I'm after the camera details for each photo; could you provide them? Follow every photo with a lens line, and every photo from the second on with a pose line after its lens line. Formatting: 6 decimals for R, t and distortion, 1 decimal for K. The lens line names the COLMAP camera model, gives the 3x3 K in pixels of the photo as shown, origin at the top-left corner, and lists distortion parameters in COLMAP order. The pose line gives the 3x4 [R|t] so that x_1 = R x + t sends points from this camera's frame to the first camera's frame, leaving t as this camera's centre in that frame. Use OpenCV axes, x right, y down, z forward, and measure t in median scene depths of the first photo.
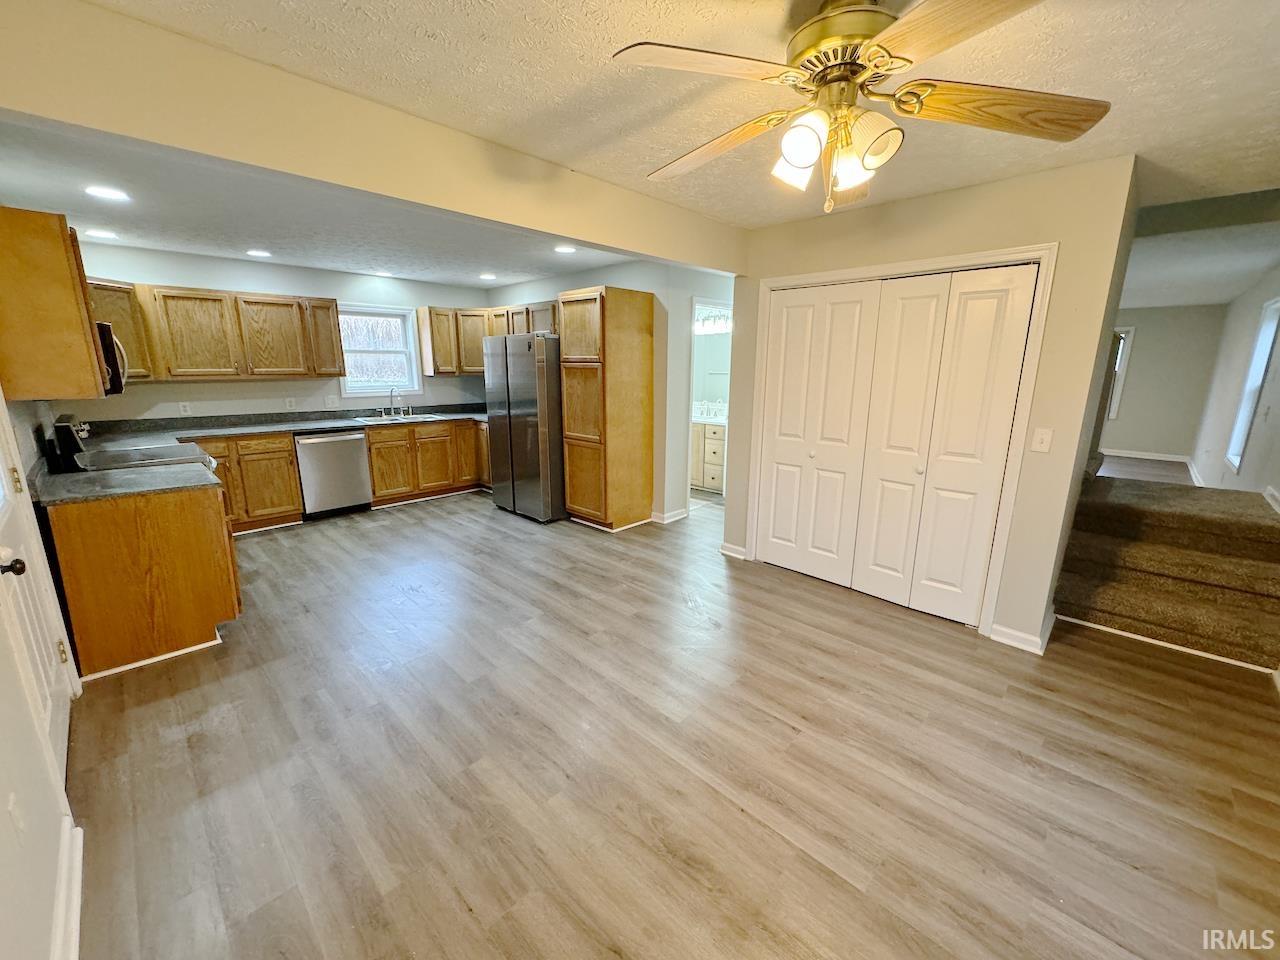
lens RADIAL K [[509.6, 0, 640.0], [0, 509.6, 480.0], [0, 0, 1]] dist [0.000137, 0.000126]
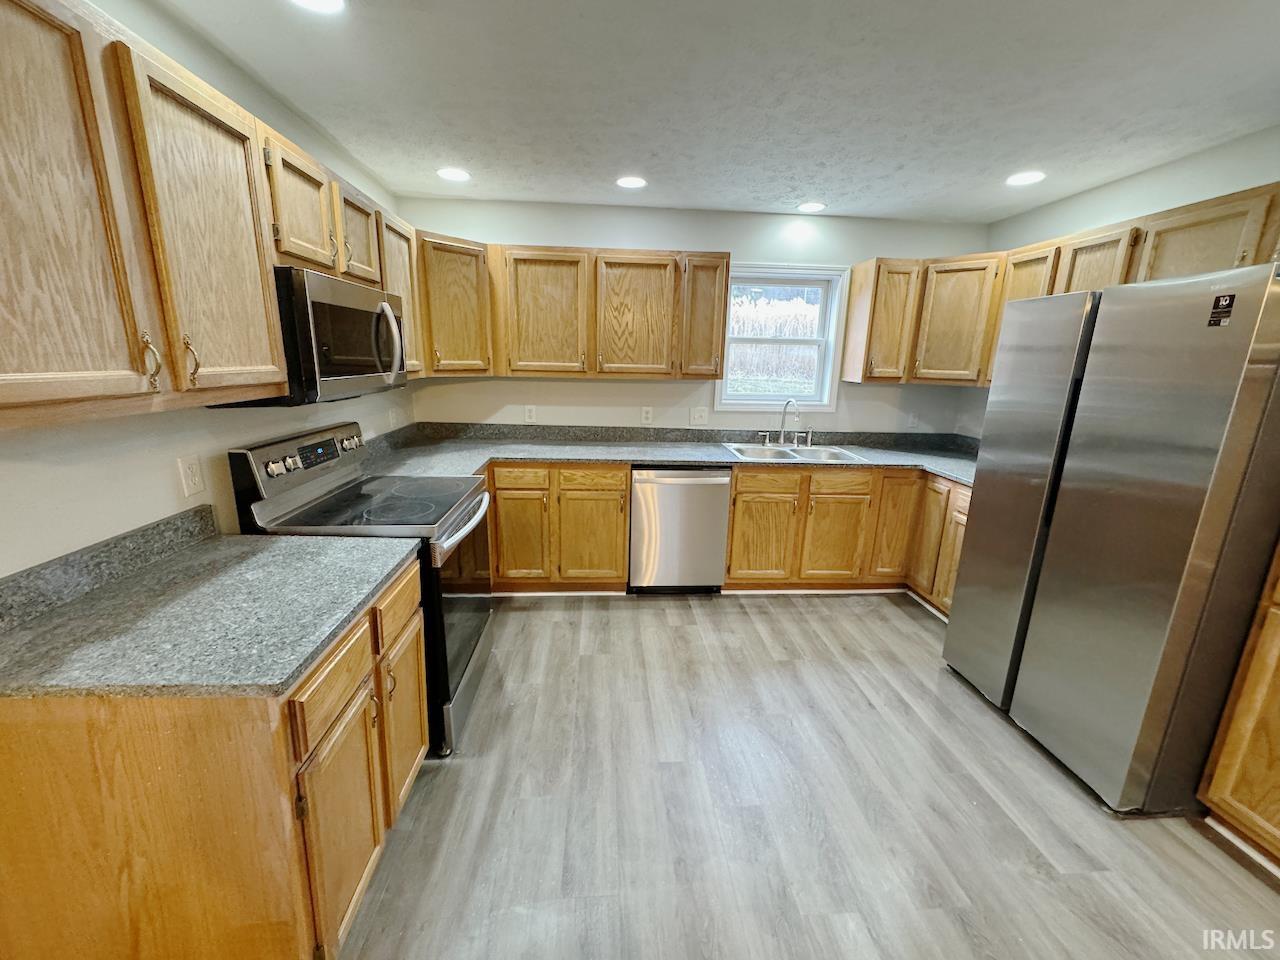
lens RADIAL K [[509.6, 0, 640.0], [0, 509.6, 480.0], [0, 0, 1]] dist [0.000137, 0.000126]
pose [[0.747038, 0.167683, -0.643285, -0.235466], [-0.168423, 0.983834, 0.060865, -0.104911], [0.643092, 0.062876, 0.763203, 0.476453]]
